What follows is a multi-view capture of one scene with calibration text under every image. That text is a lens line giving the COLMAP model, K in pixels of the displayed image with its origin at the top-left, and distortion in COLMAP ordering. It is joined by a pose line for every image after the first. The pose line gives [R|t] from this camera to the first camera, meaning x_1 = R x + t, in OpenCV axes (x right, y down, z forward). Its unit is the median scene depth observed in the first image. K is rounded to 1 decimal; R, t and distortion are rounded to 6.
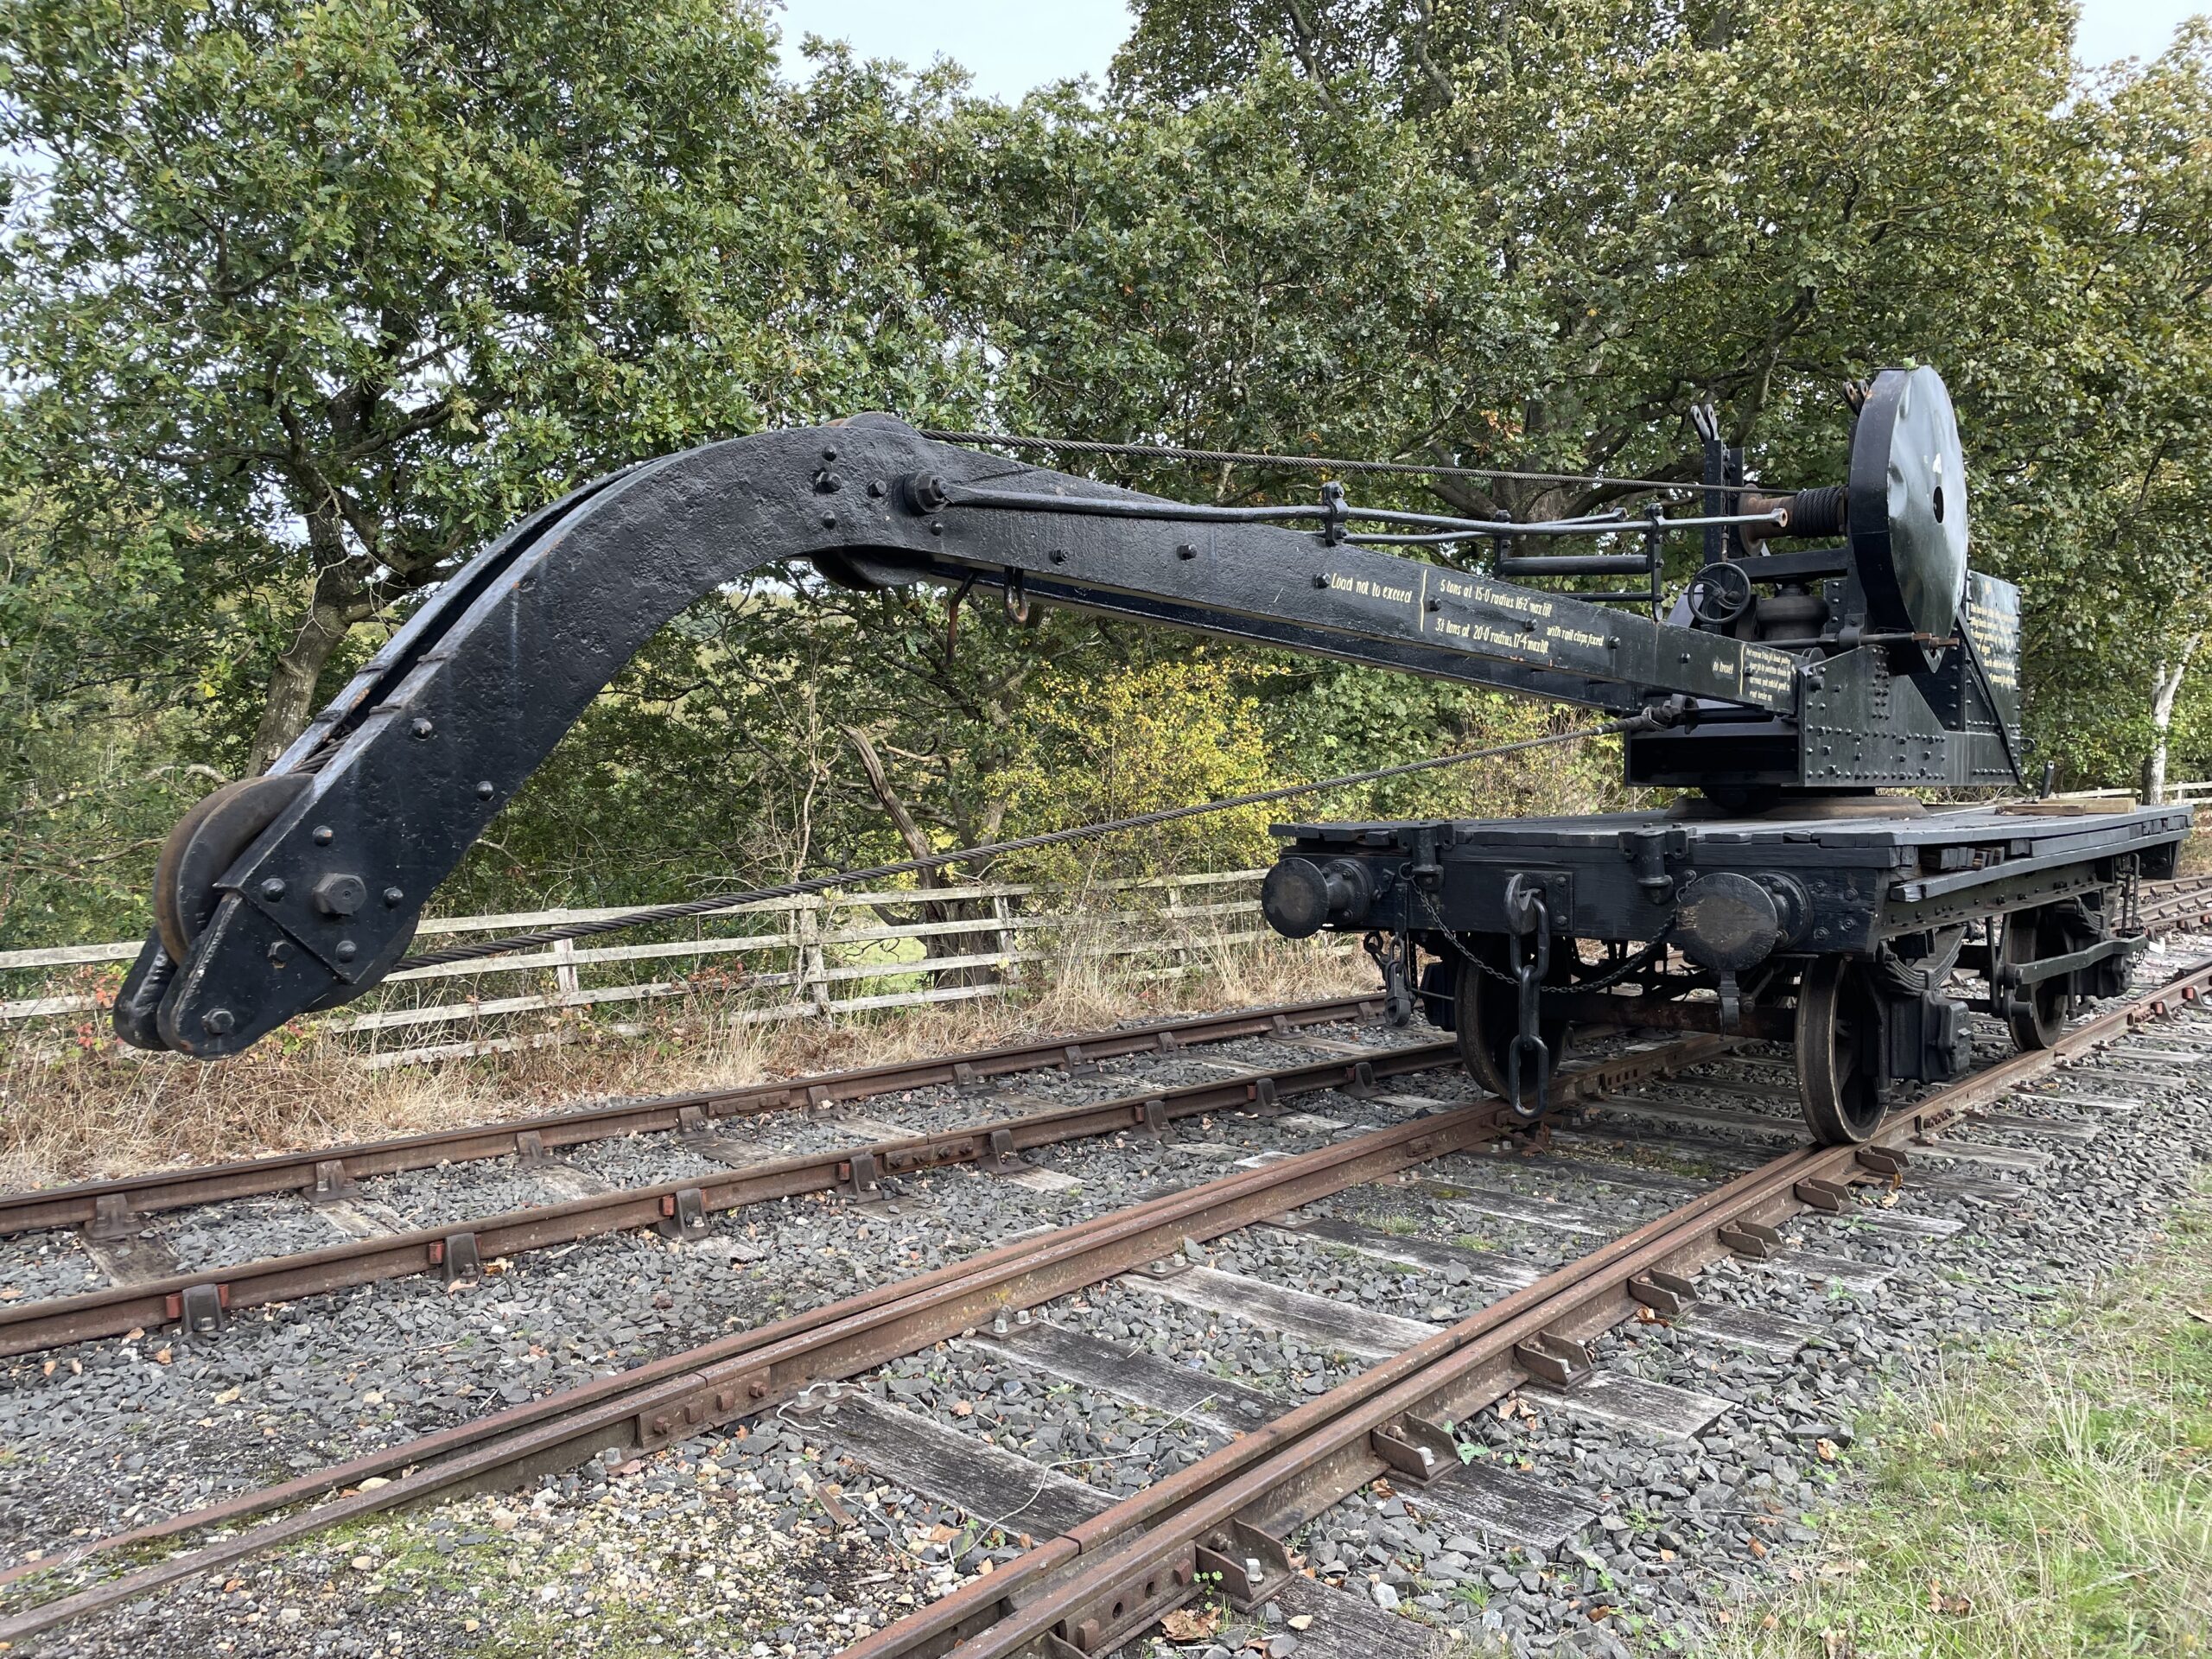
lens RADIAL K [[1654.4, 0, 1094.0], [0, 1654.4, 832.3], [0, 0, 1]] dist [0.062030, -0.041192]
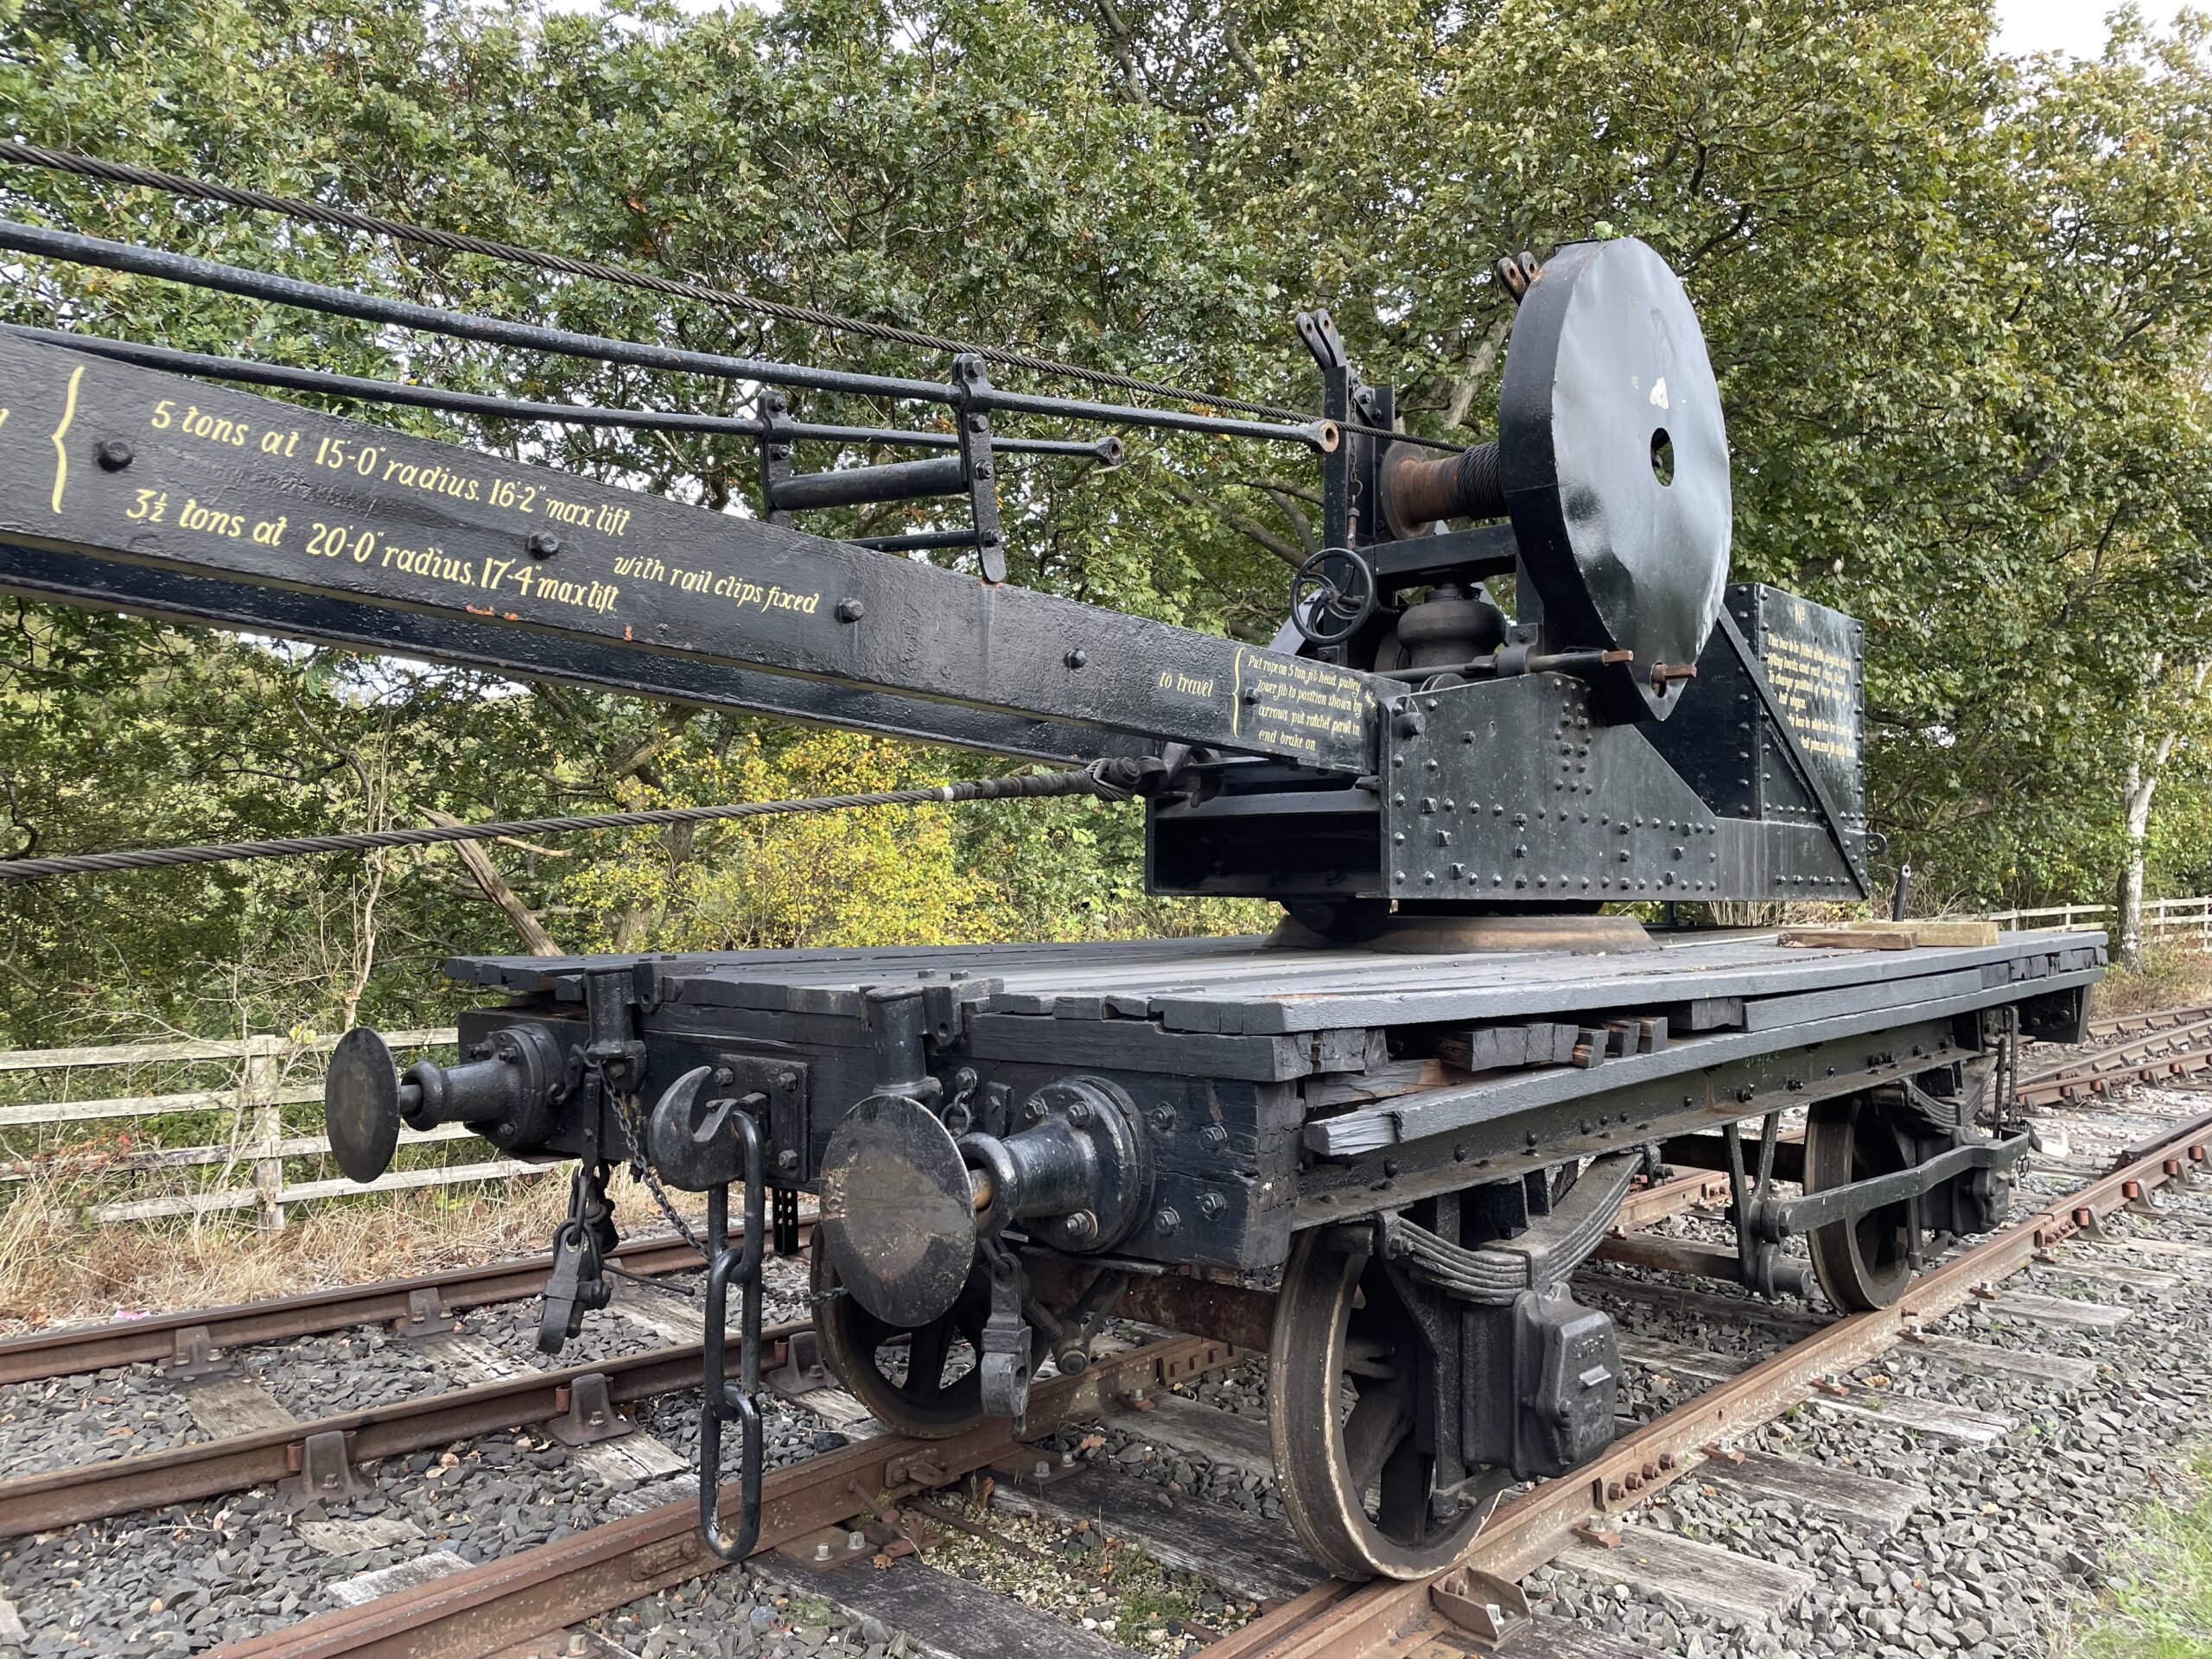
lens RADIAL K [[1654.4, 0, 1104.2], [0, 1654.4, 830.1], [0, 0, 1]] dist [0.062030, -0.041192]
pose [[0.999966, 0.008212, 0.000658, 0.267800], [-0.008151, 0.997828, -0.065360, -0.010560], [-0.001193, 0.065352, 0.997862, 0.347437]]
